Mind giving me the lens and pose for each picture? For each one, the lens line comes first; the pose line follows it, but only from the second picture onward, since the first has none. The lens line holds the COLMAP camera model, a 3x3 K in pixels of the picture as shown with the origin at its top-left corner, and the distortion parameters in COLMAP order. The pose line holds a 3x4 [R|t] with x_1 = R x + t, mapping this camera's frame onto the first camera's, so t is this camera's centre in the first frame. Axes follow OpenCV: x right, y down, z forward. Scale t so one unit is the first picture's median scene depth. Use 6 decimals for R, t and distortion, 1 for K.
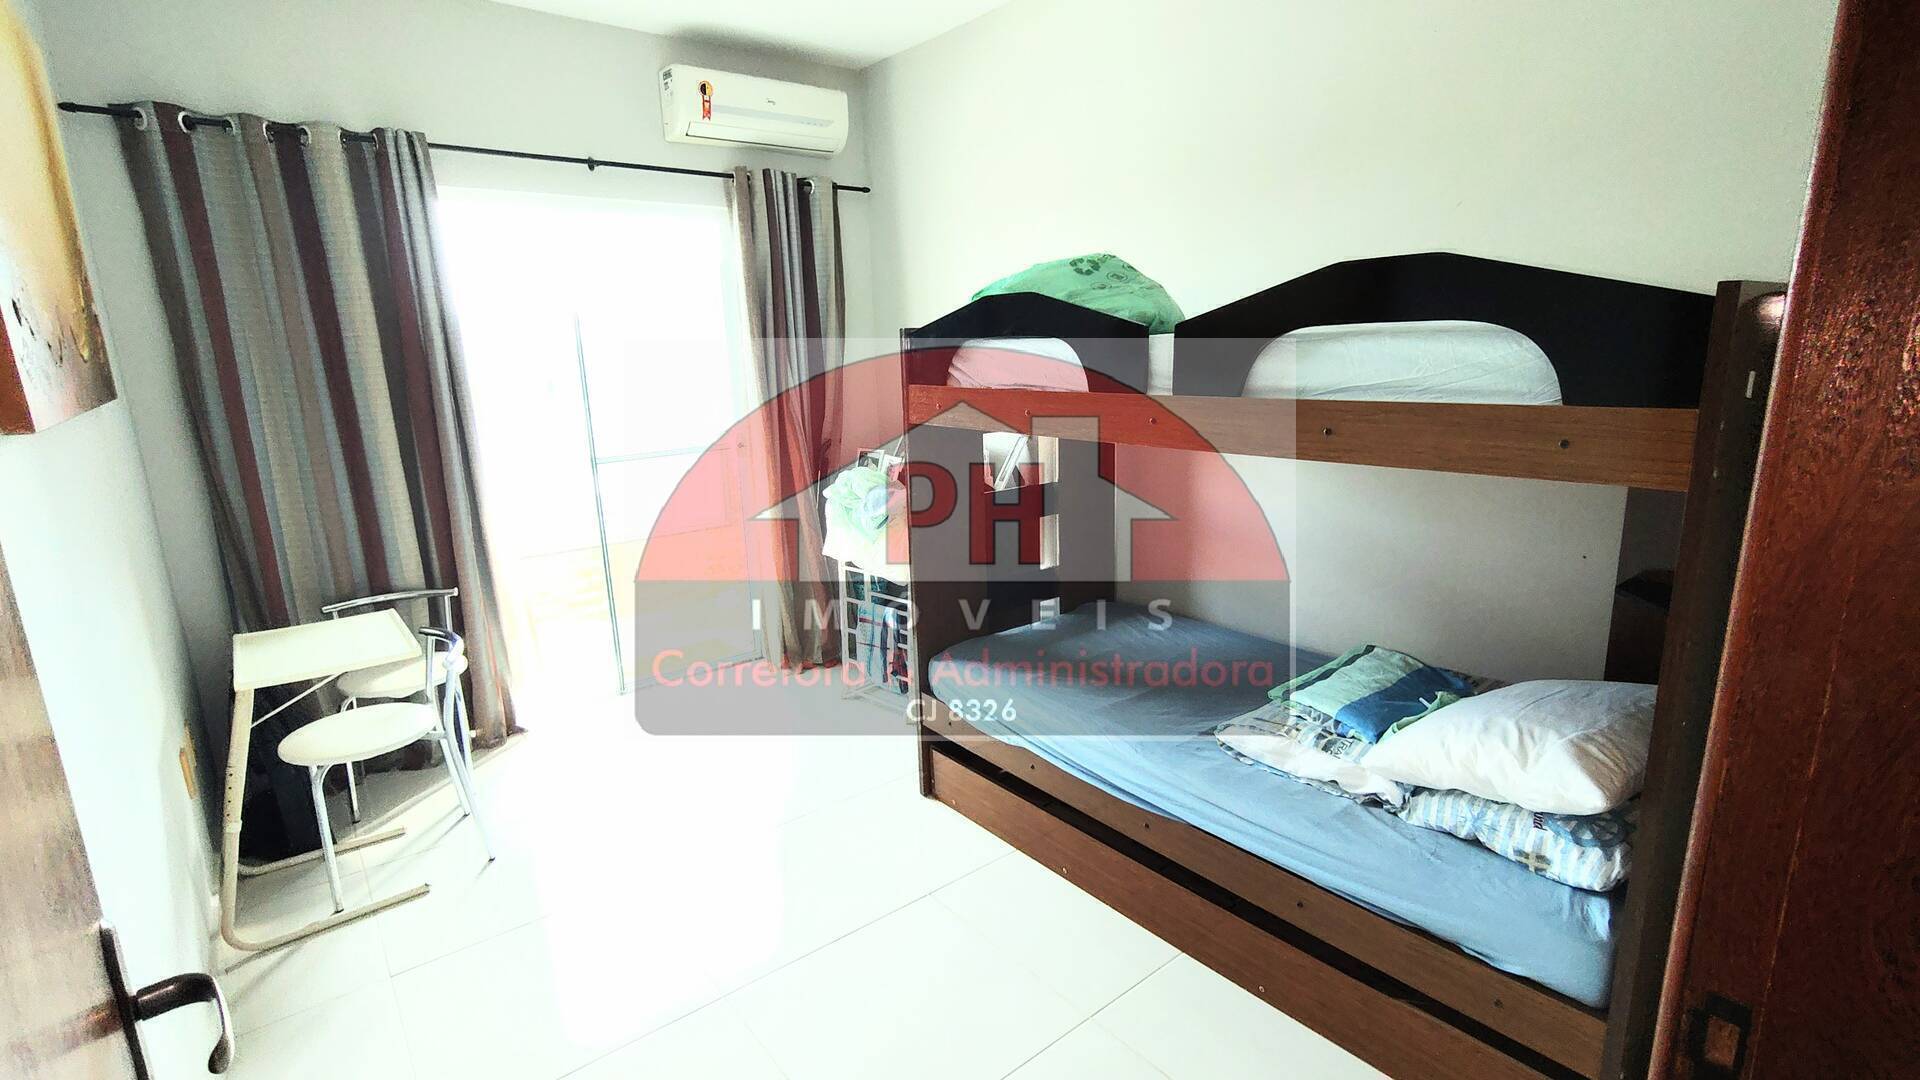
lens RADIAL K [[881.2, 0, 962.0], [0, 881.2, 549.7], [0, 0, 1]] dist [-0.009368, 0.005146]
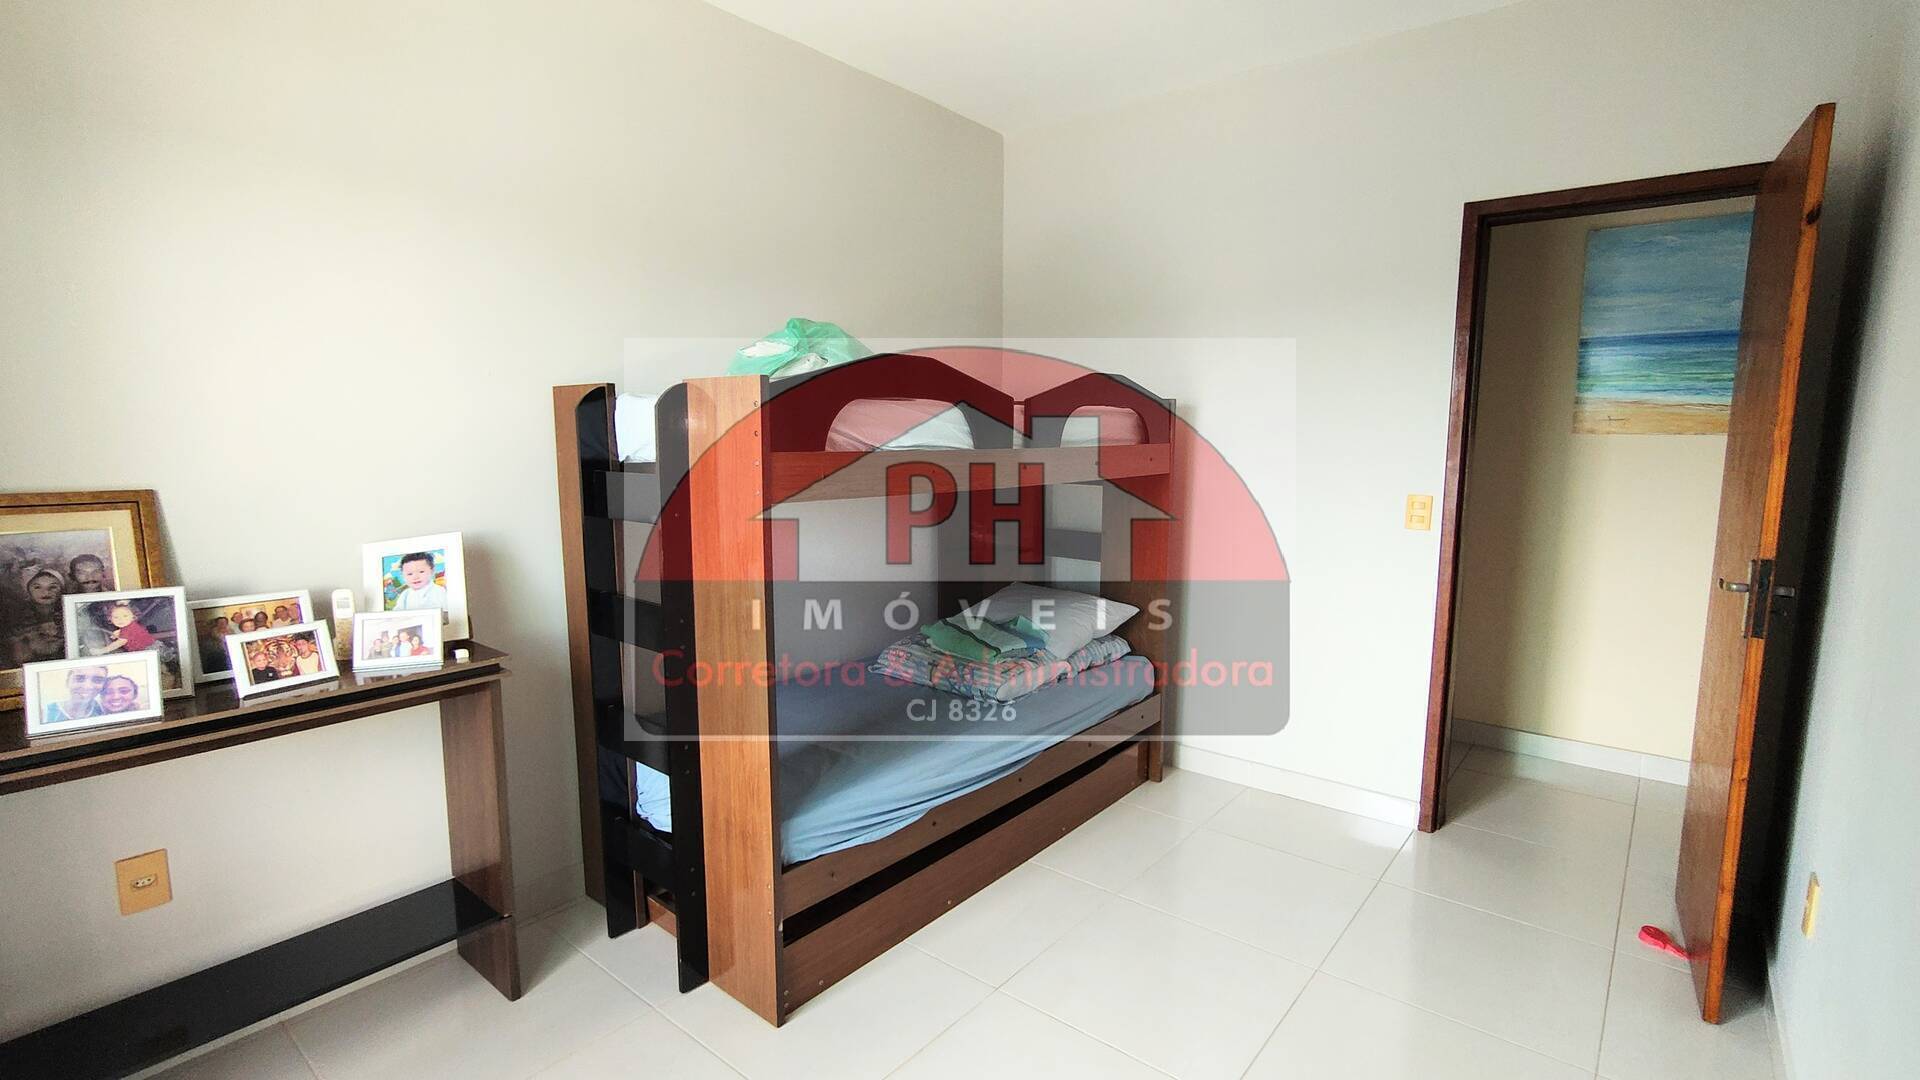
lens RADIAL K [[881.2, 0, 959.5], [0, 881.2, 542.9], [0, 0, 1]] dist [-0.009368, 0.005146]
pose [[-0.212044, -0.104435, 0.971664, -1.067433], [0.209969, 0.966185, 0.149667, -0.254027], [-0.954437, 0.235755, -0.182945, 1.331601]]
